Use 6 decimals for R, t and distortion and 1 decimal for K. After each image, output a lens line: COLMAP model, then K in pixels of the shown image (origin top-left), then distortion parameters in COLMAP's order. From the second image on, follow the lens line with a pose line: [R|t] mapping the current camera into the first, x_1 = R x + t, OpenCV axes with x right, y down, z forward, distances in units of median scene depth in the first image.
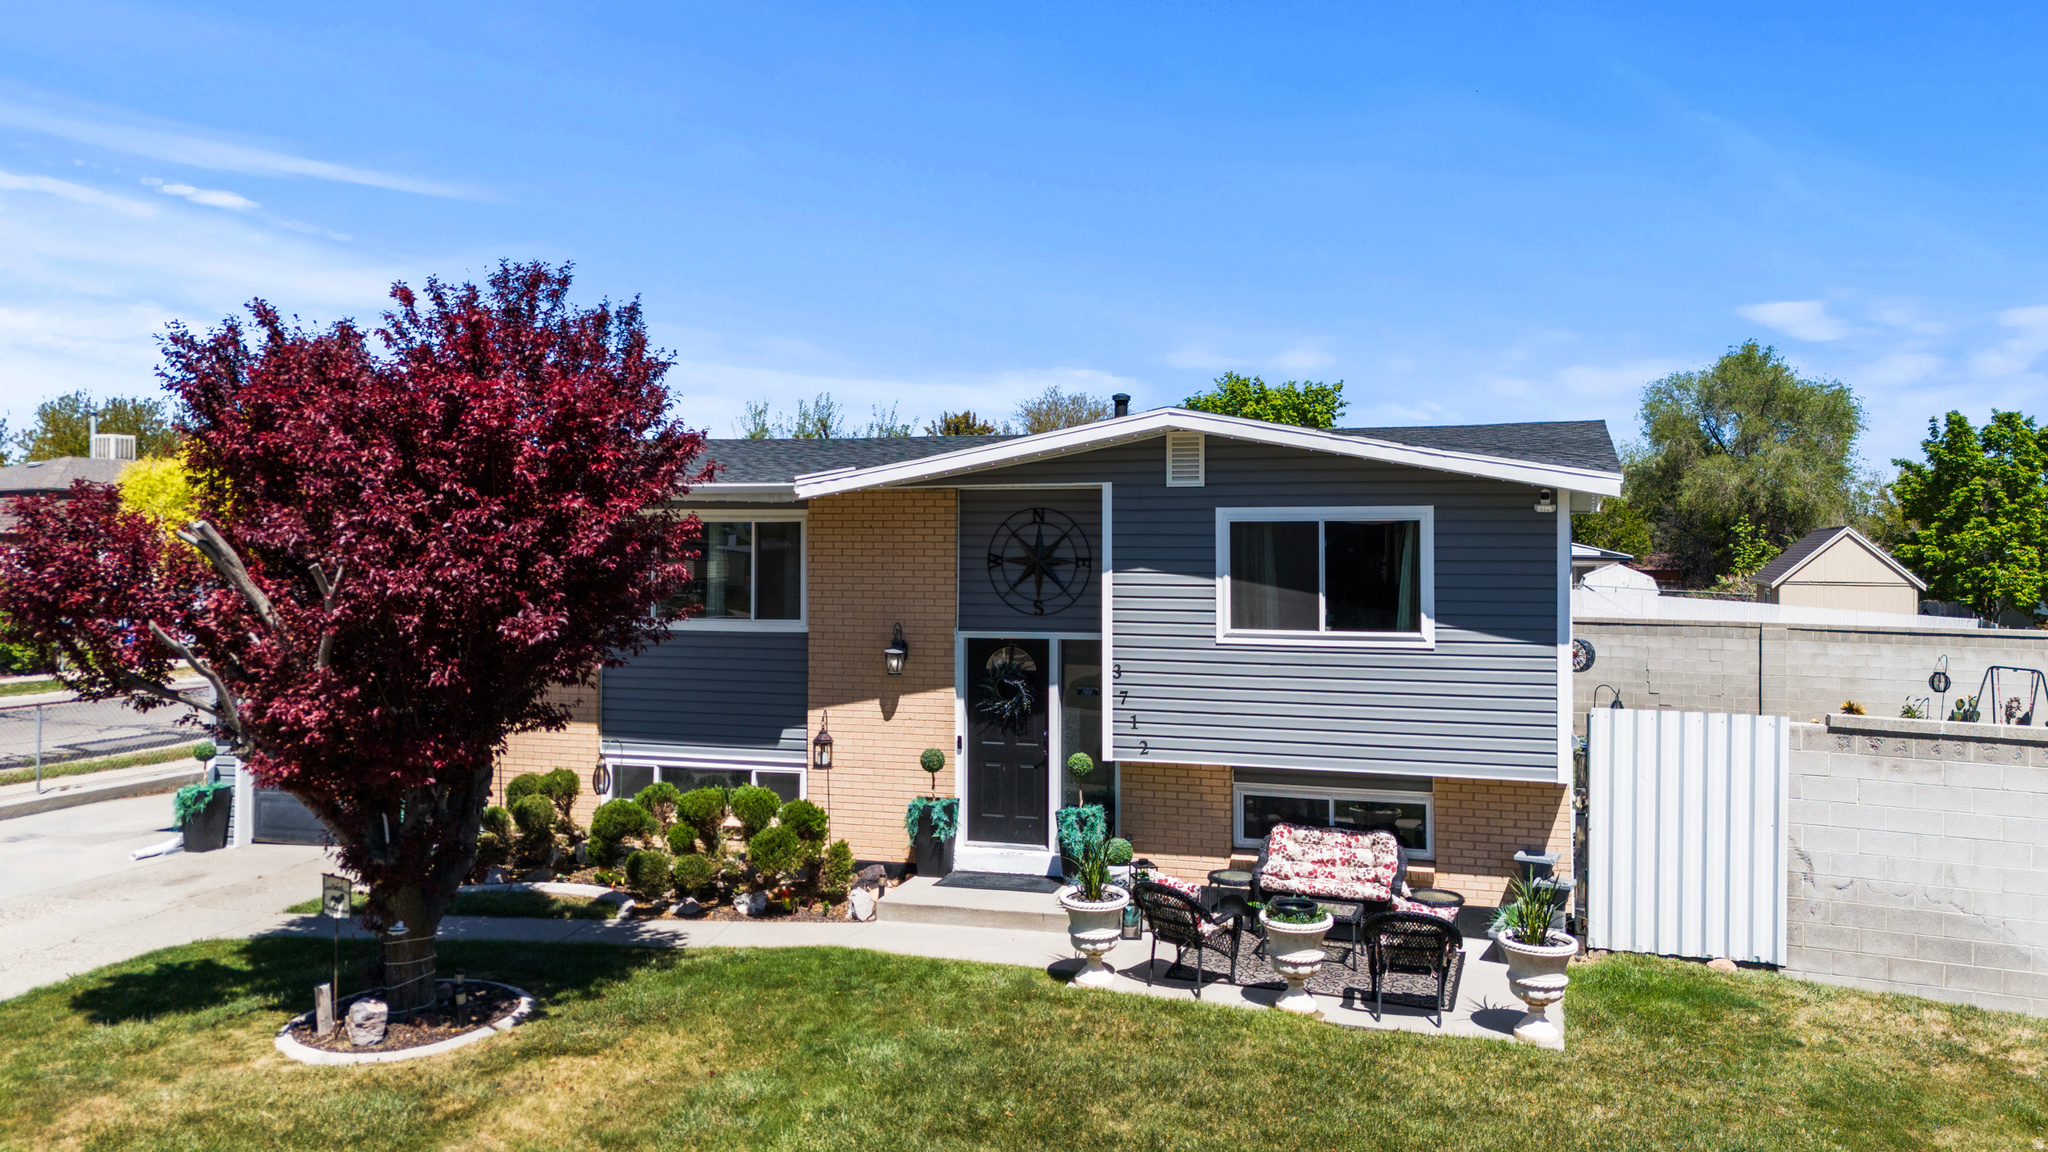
lens RADIAL K [[1527.4, 0, 927.9], [0, 1527.4, 580.6], [0, 0, 1]] dist [0.062991, -0.049064]
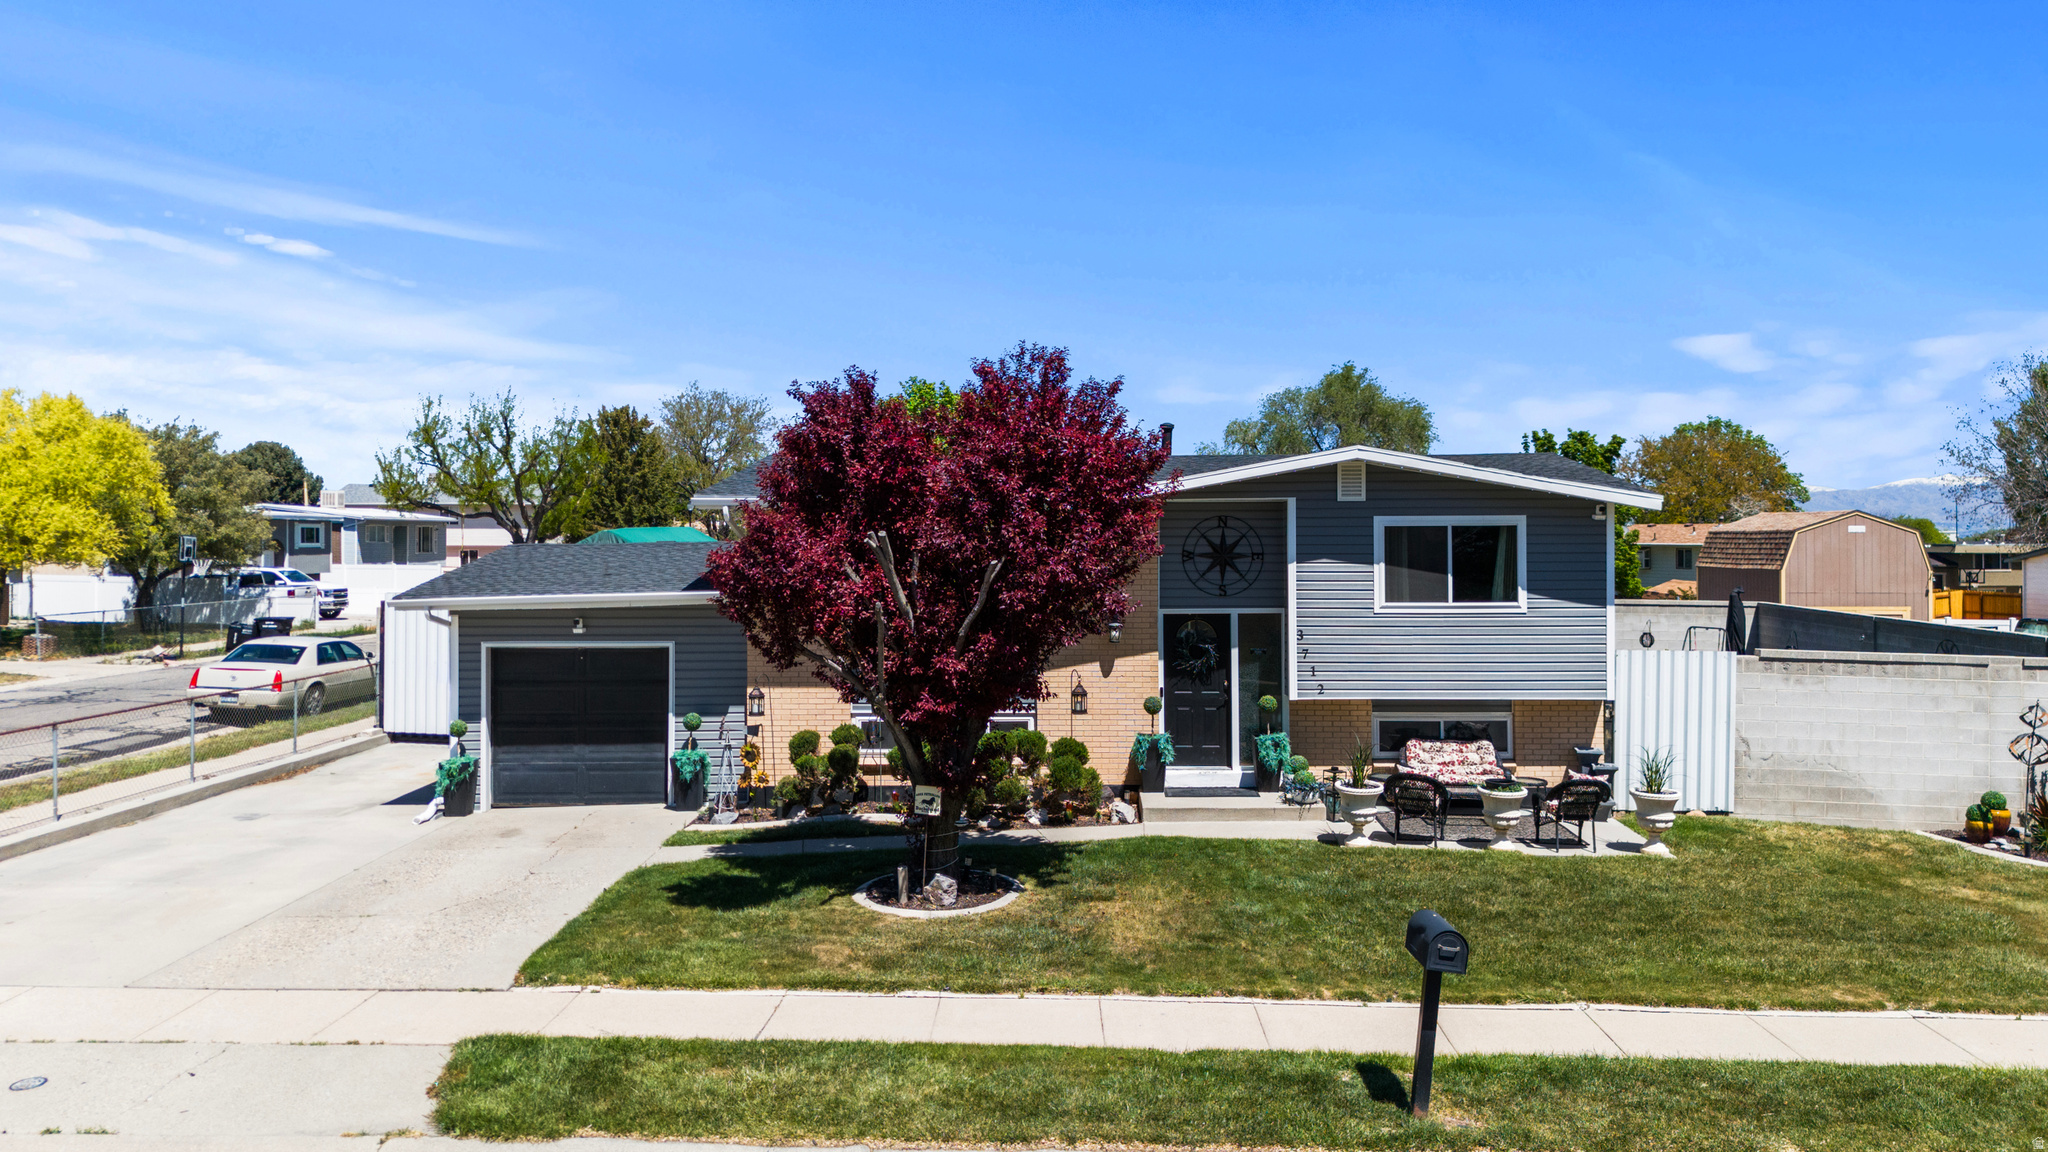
lens RADIAL K [[1484.8, 0, 994.2], [0, 1484.8, 614.3], [0, 0, 1]] dist [0.051115, -0.038970]
pose [[0.964131, -0.018643, 0.264771, -0.512265], [0.011726, 0.999548, 0.027681, 0.000410], [-0.265167, -0.023583, 0.963914, -0.227763]]
